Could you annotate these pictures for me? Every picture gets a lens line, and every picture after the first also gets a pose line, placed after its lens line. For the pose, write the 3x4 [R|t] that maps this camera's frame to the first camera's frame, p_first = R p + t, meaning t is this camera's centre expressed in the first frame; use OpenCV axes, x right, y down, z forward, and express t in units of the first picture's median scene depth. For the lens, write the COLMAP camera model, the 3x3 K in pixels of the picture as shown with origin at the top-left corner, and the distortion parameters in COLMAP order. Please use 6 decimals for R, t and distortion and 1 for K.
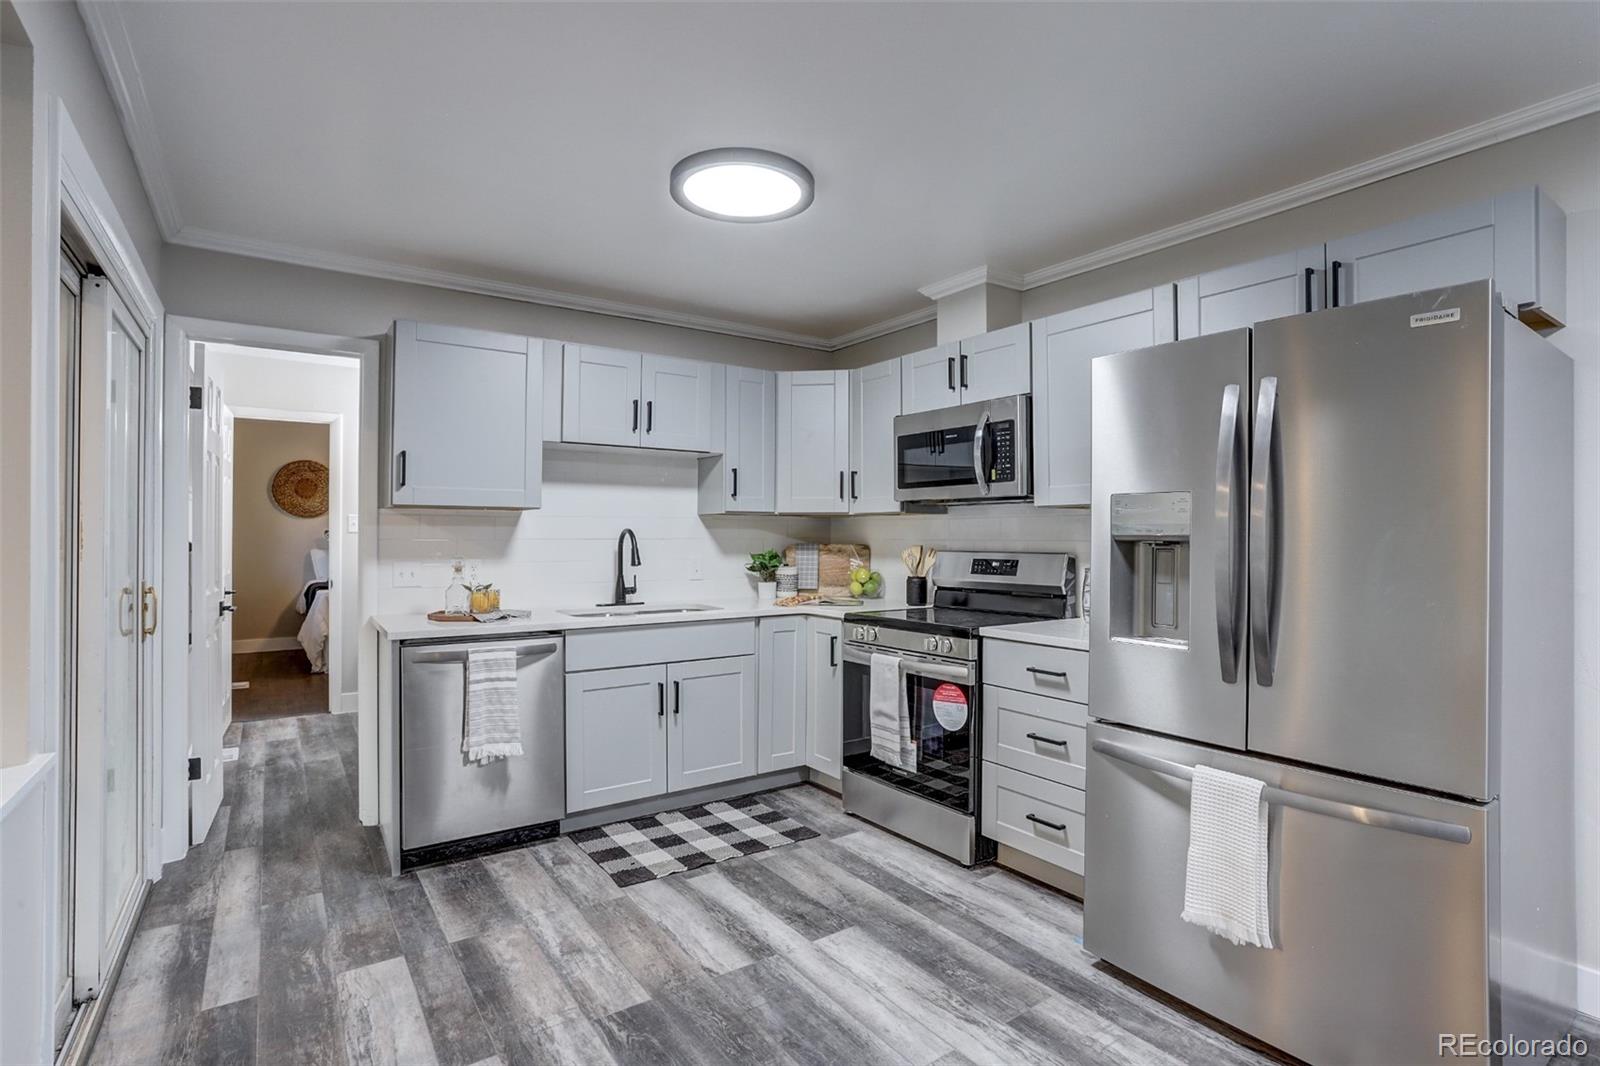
lens RADIAL K [[770.5, 0, 803.8], [0, 770.5, 533.9], [0, 0, 1]] dist [-0.054203, 0.026208]
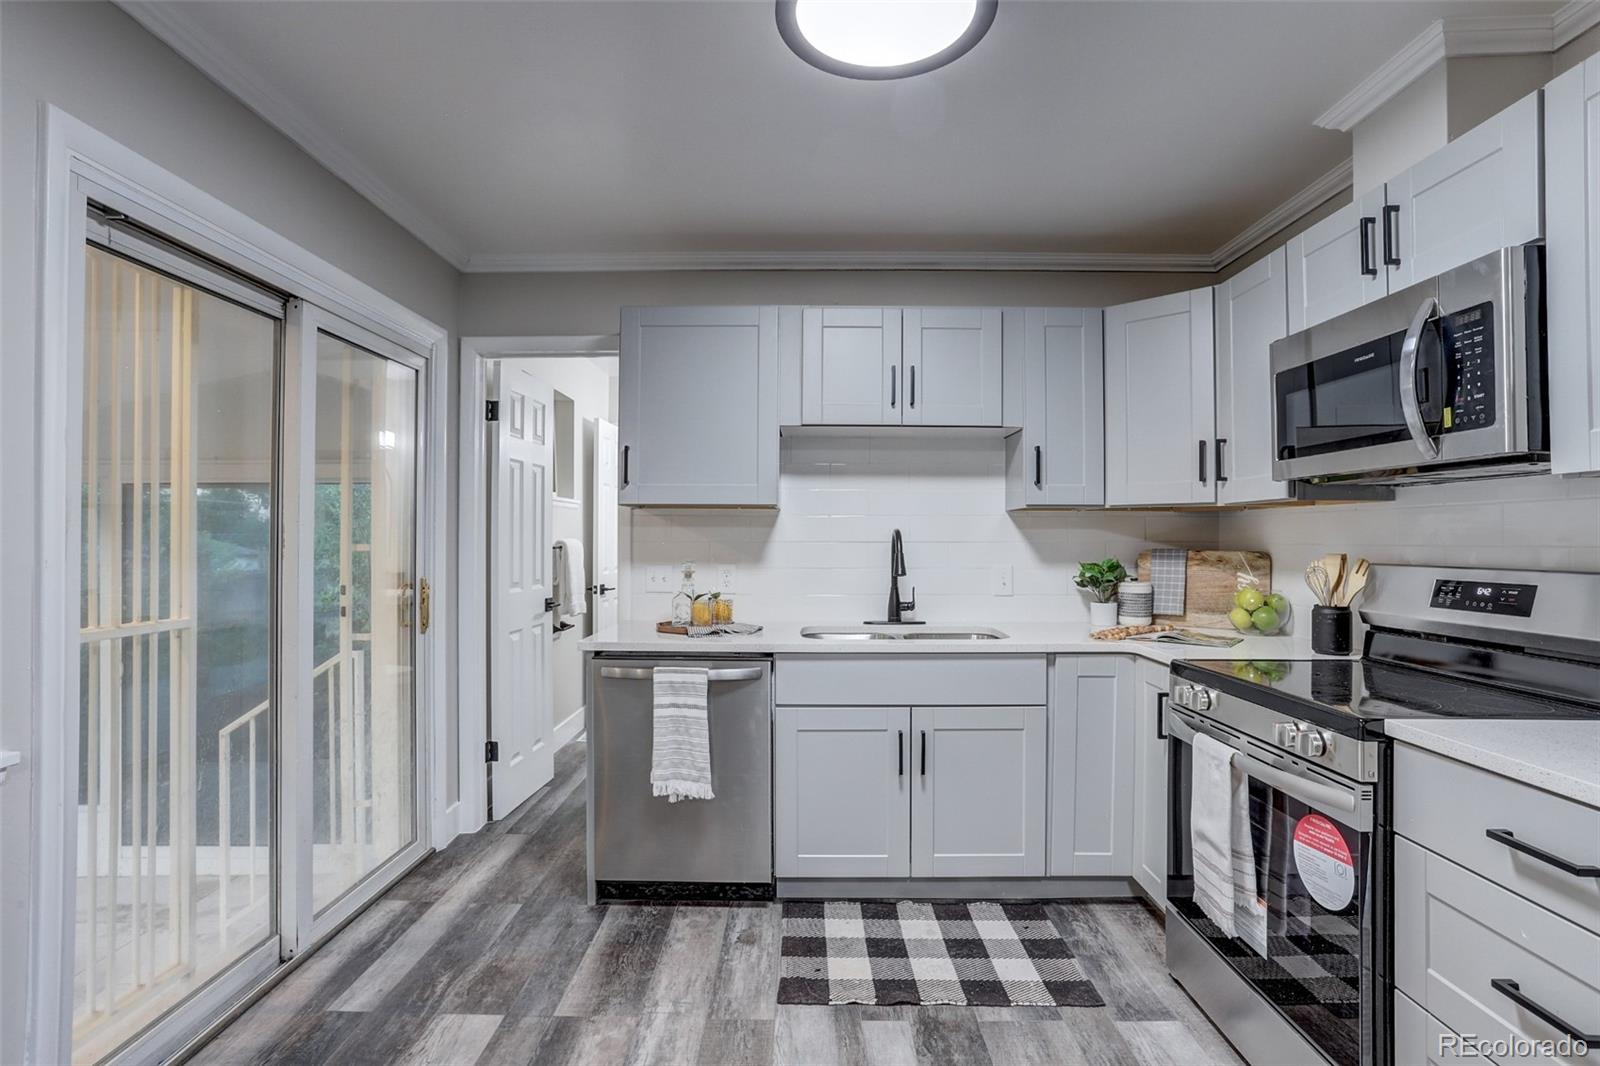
lens RADIAL K [[770.5, 0, 801.4], [0, 770.5, 531.2], [0, 0, 1]] dist [-0.054203, 0.026208]
pose [[0.813221, -0.004785, -0.581935, 0.187303], [0.000419, 0.999971, -0.007637, 0.001824], [0.581954, 0.005967, 0.813200, 0.343821]]
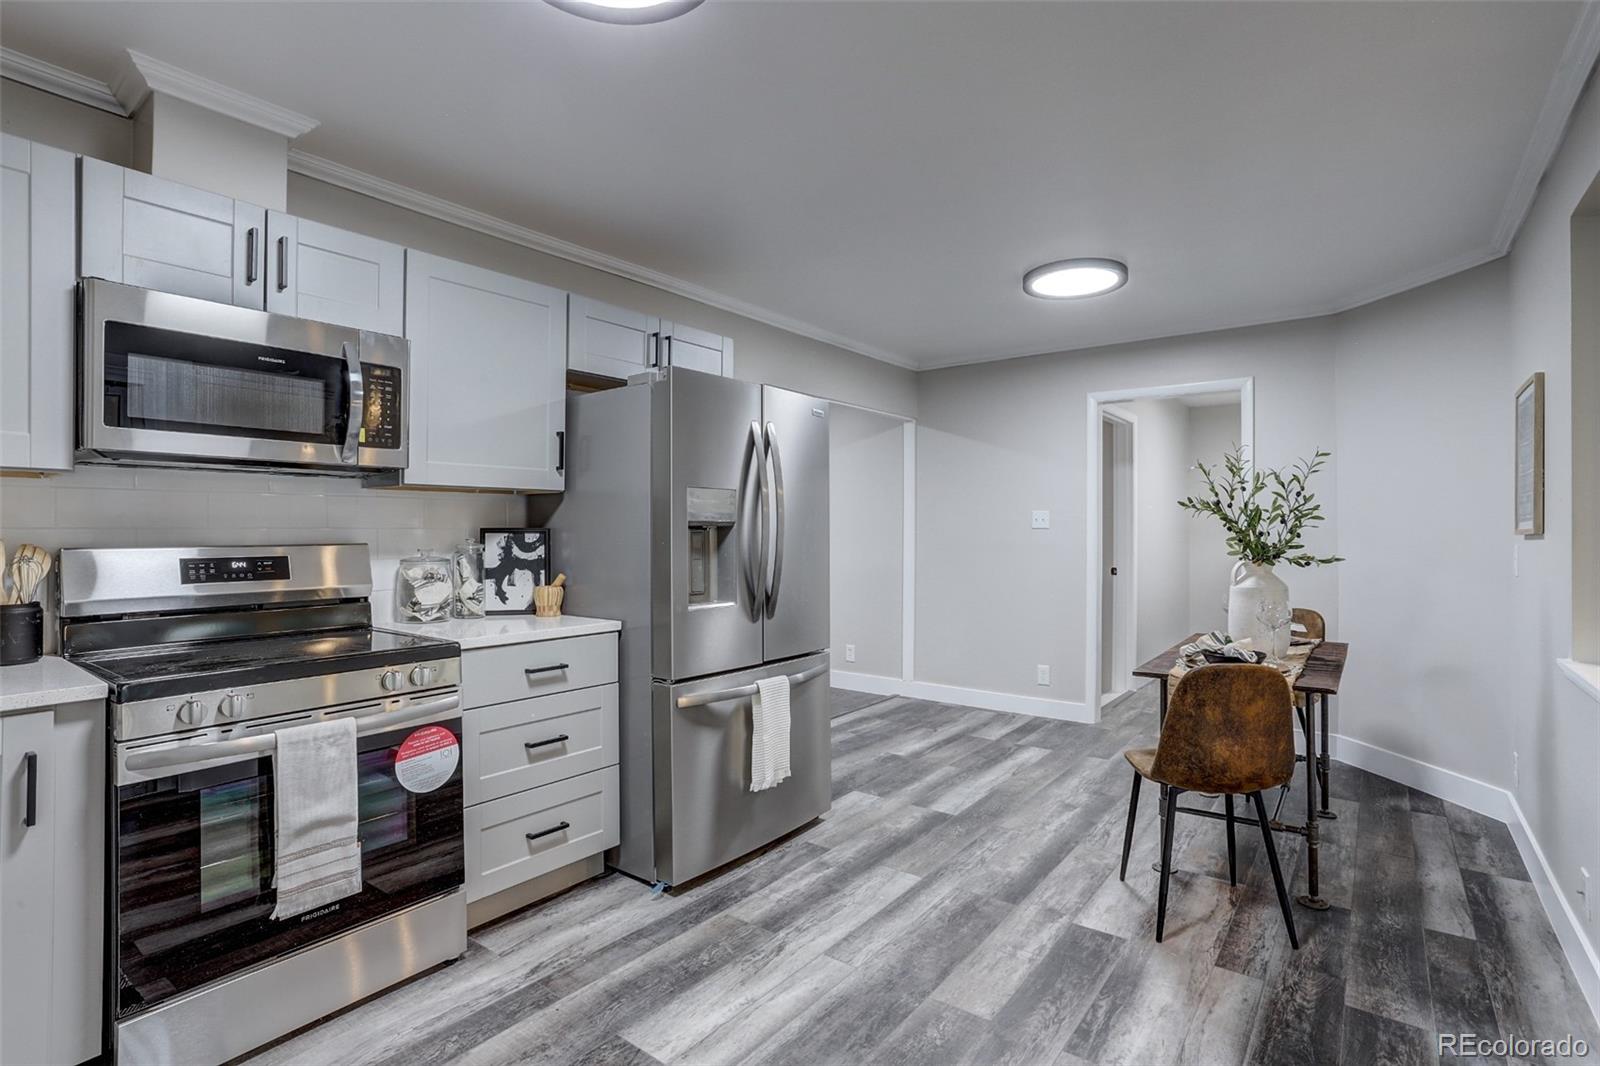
lens RADIAL K [[770.5, 0, 803.5], [0, 770.5, 530.0], [0, 0, 1]] dist [-0.054203, 0.026208]
pose [[-0.296567, 0.000463, 0.955012, -0.549158], [-0.001652, 0.999998, -0.000998, 0.011037], [-0.955011, -0.001873, -0.296566, 0.816634]]
